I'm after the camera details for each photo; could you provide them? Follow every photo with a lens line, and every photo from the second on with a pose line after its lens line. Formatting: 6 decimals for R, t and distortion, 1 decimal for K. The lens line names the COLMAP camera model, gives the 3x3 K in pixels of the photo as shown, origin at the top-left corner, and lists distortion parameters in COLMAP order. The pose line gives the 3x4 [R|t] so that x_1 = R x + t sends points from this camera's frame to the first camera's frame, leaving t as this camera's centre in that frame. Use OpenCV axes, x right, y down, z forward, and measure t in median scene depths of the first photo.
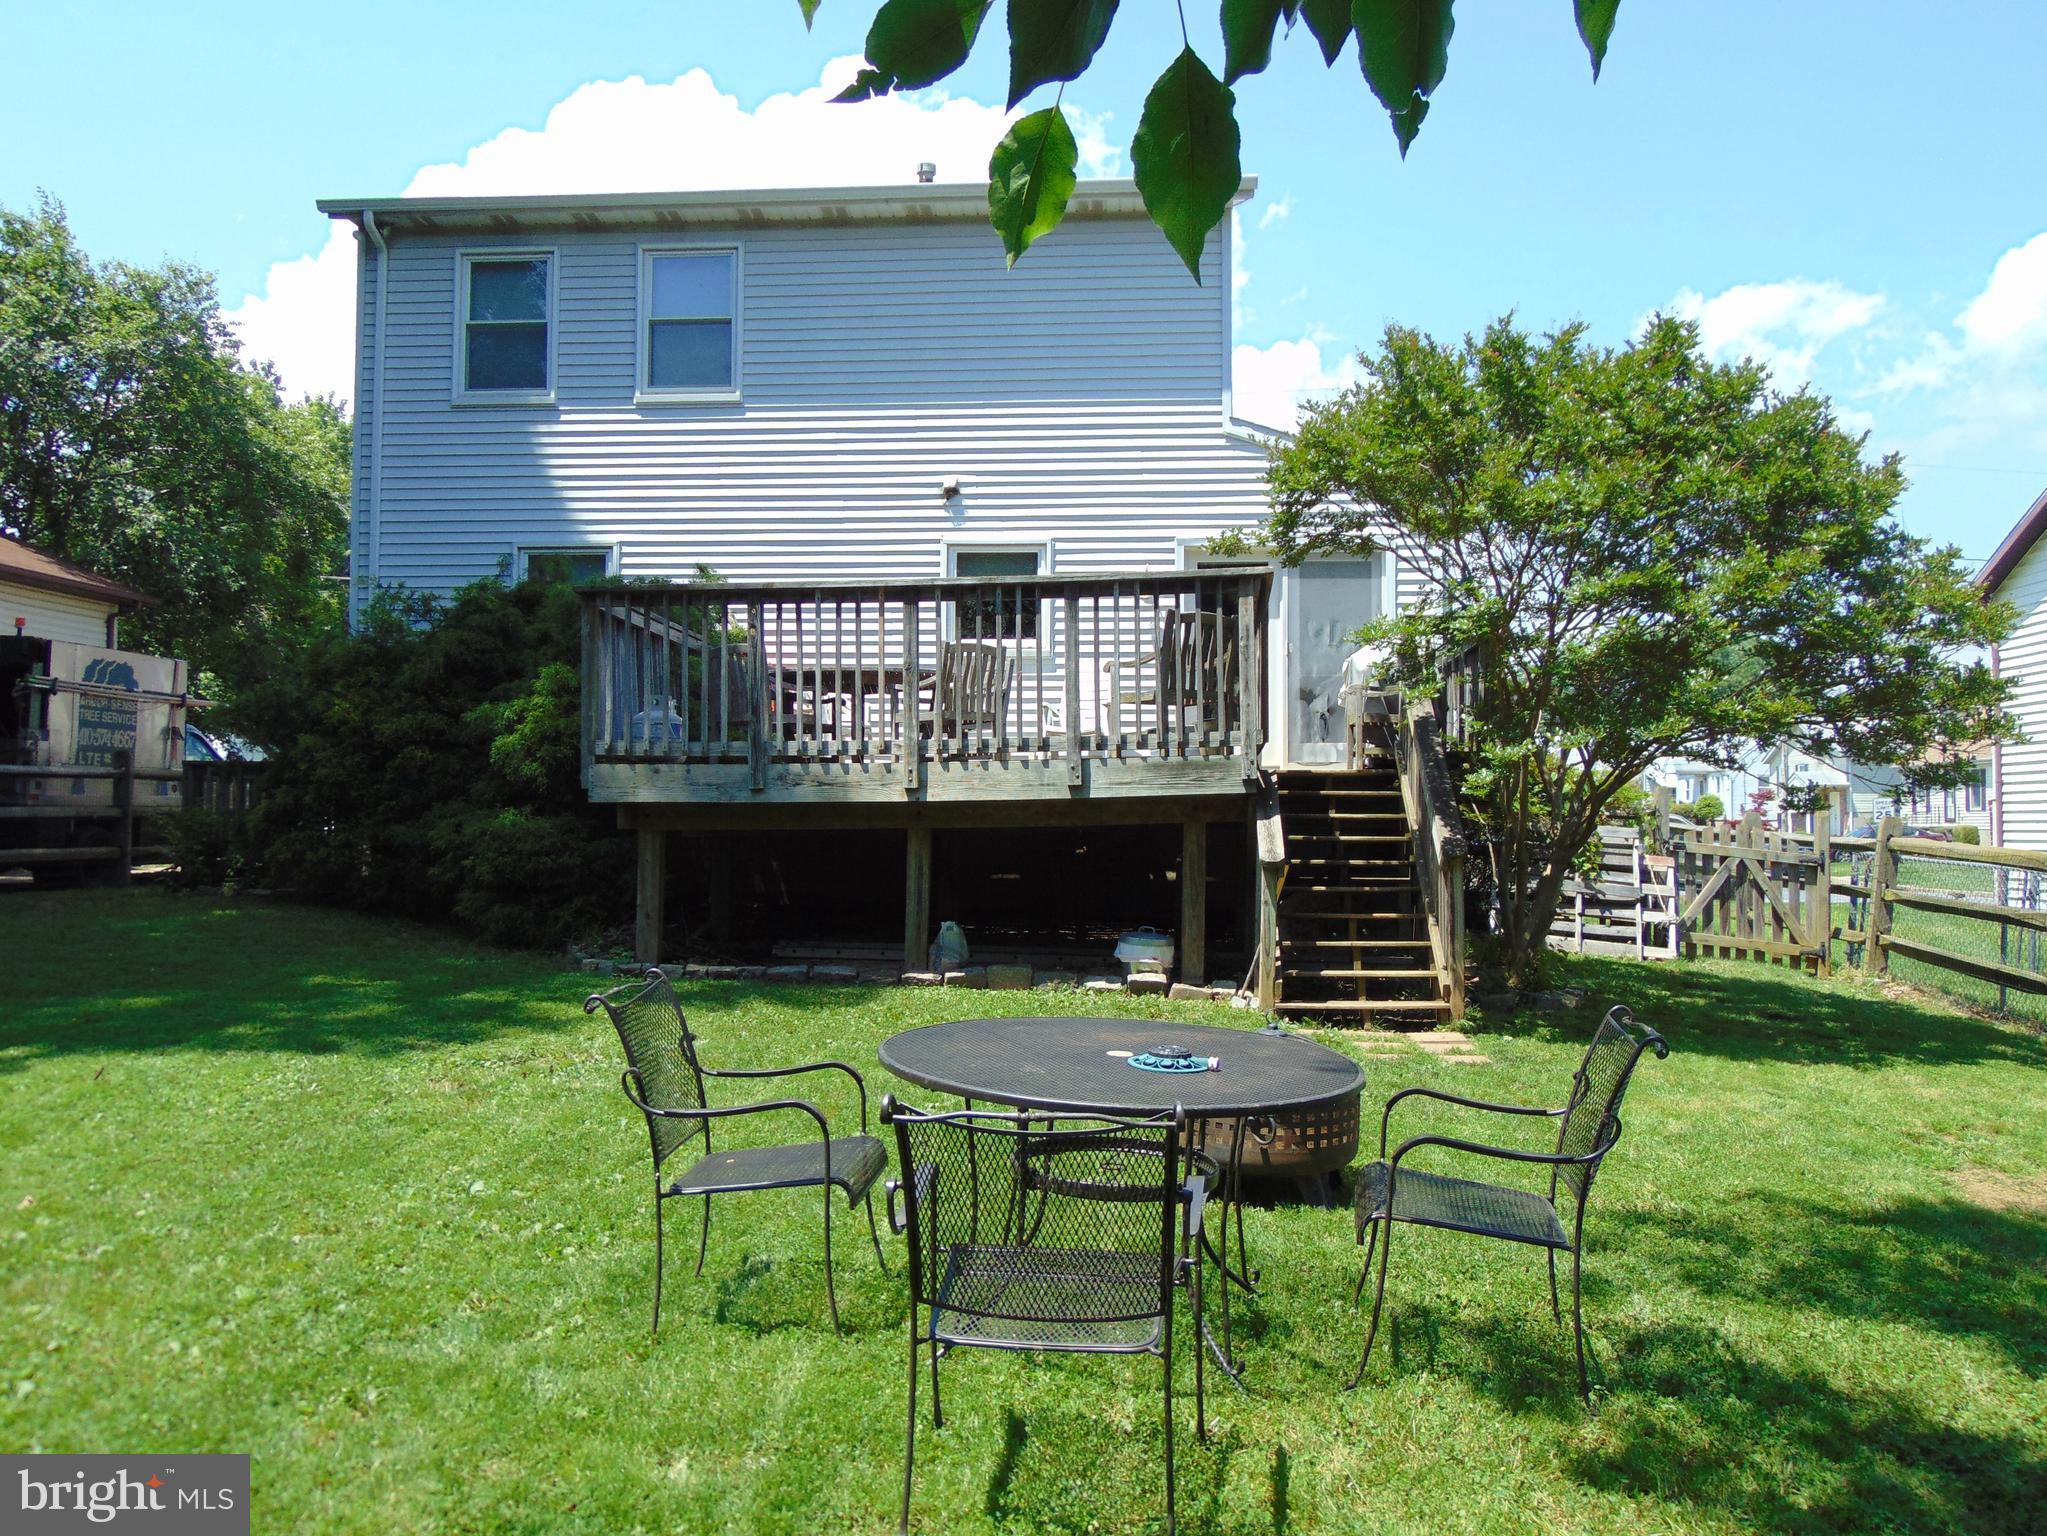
lens RADIAL K [[1701.7, 0, 1023.5], [0, 1701.7, 771.1], [0, 0, 1]] dist [-0.001918, -0.000777]
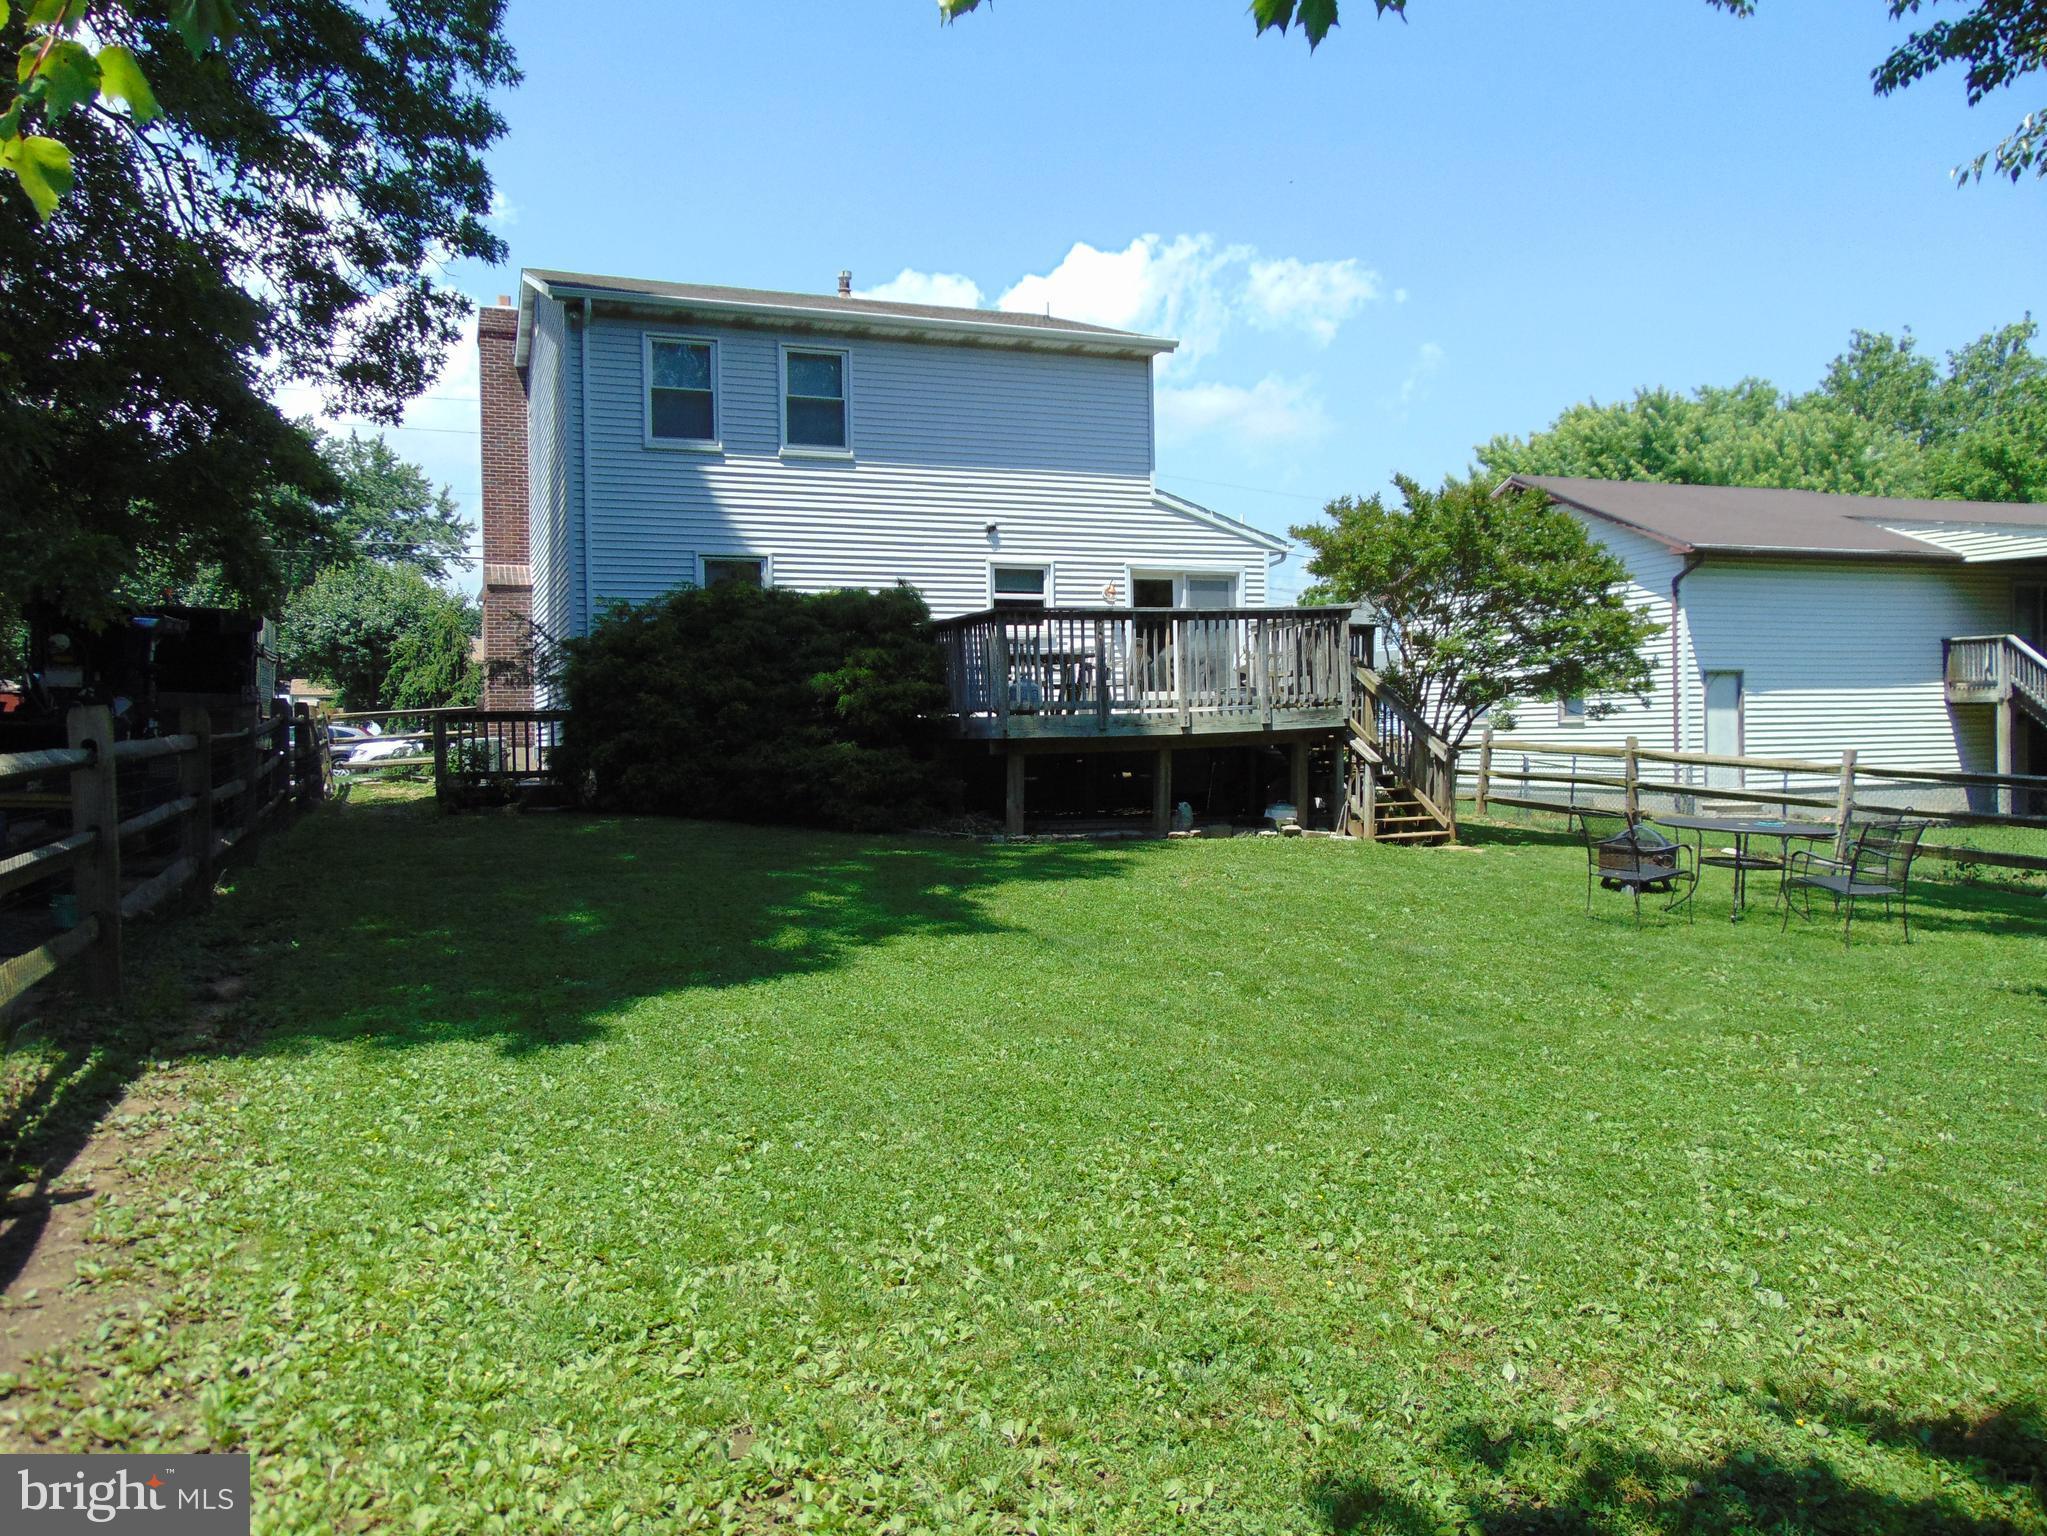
lens RADIAL K [[1553.6, 0, 1025.2], [0, 1553.6, 763.9], [0, 0, 1]] dist [0.004647, 0.001643]
pose [[0.899234, -0.027378, 0.436611, -0.624127], [0.008121, 0.998912, 0.045913, -0.018393], [-0.437393, -0.037741, 0.898478, -0.260534]]
